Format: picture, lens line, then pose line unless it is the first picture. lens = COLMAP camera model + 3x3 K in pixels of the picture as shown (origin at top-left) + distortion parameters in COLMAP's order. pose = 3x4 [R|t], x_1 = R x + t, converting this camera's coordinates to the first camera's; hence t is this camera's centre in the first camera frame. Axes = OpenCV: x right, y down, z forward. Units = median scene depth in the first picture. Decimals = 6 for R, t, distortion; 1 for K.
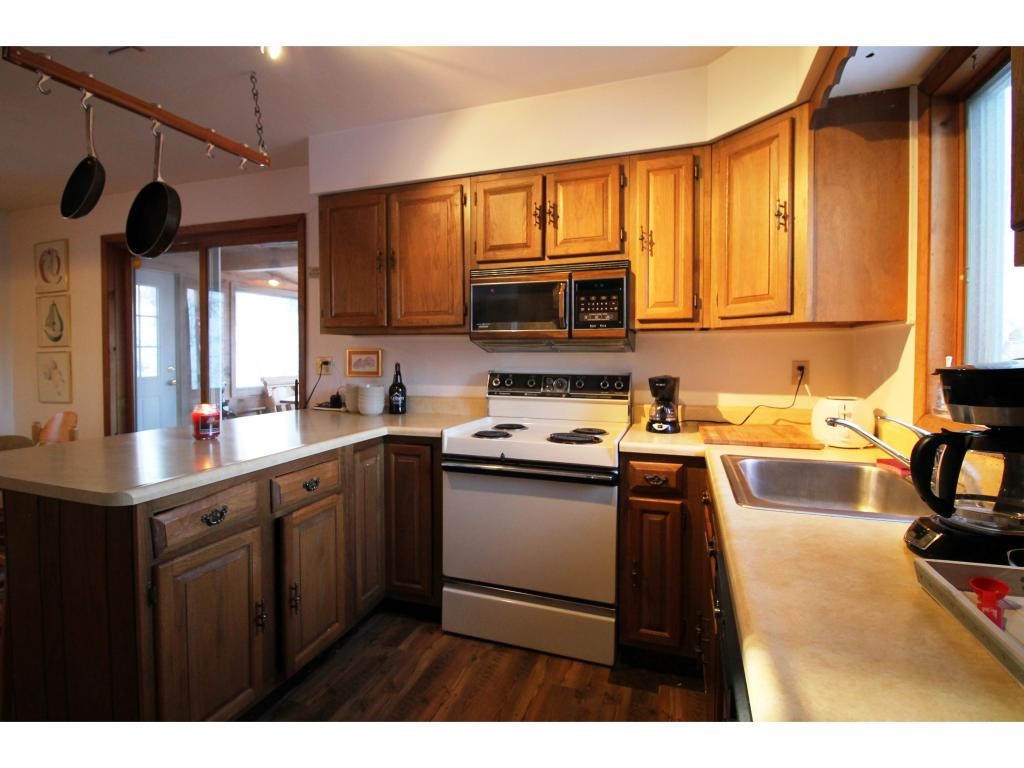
lens RADIAL K [[500.5, 0, 511.3], [0, 500.5, 376.5], [0, 0, 1]] dist [-0.001376, -0.000421]
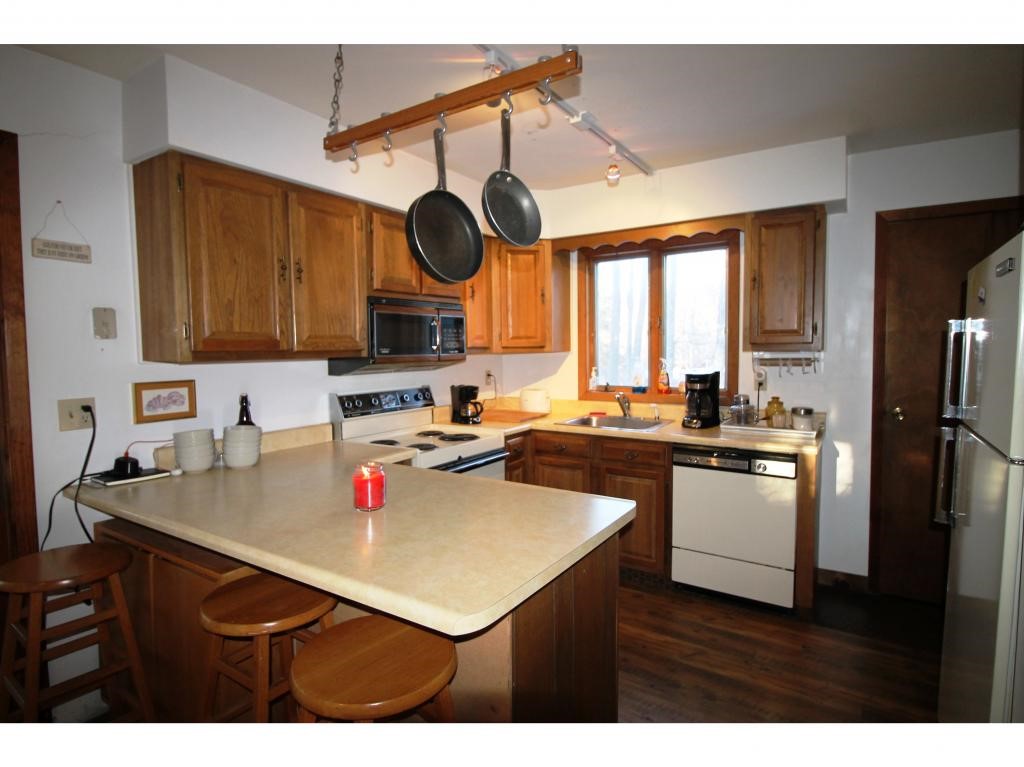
lens RADIAL K [[548.7, 0, 494.6], [0, 548.7, 387.4], [0, 0, 1]] dist [-0.002135, -0.000314]
pose [[0.253776, -0.072686, 0.964528, -1.030549], [0.059687, 0.996449, 0.059387, -0.072556], [-0.965420, 0.042499, 0.257213, 0.440226]]
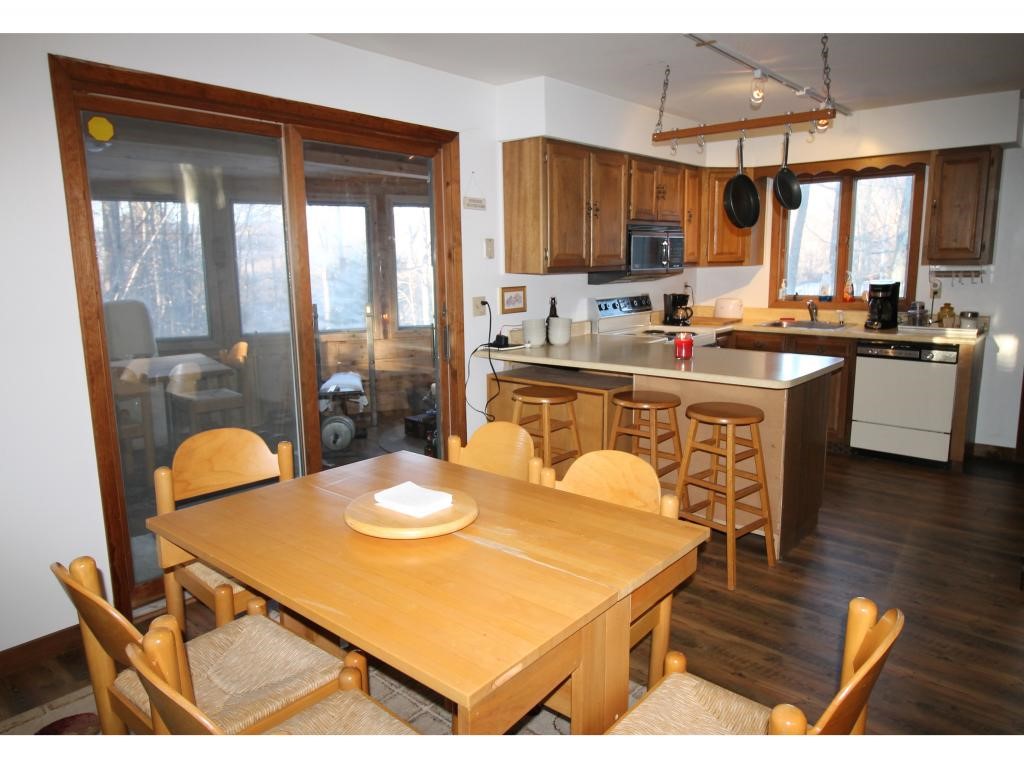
lens RADIAL K [[696.1, 0, 512.0], [0, 696.1, 384.0], [0, 0, 1]] dist [0.002114, -0.002405]
pose [[0.360705, -0.170512, 0.916961, -1.879308], [0.060630, 0.985354, 0.159380, -0.097578], [-0.930707, -0.001894, 0.365760, 0.557226]]
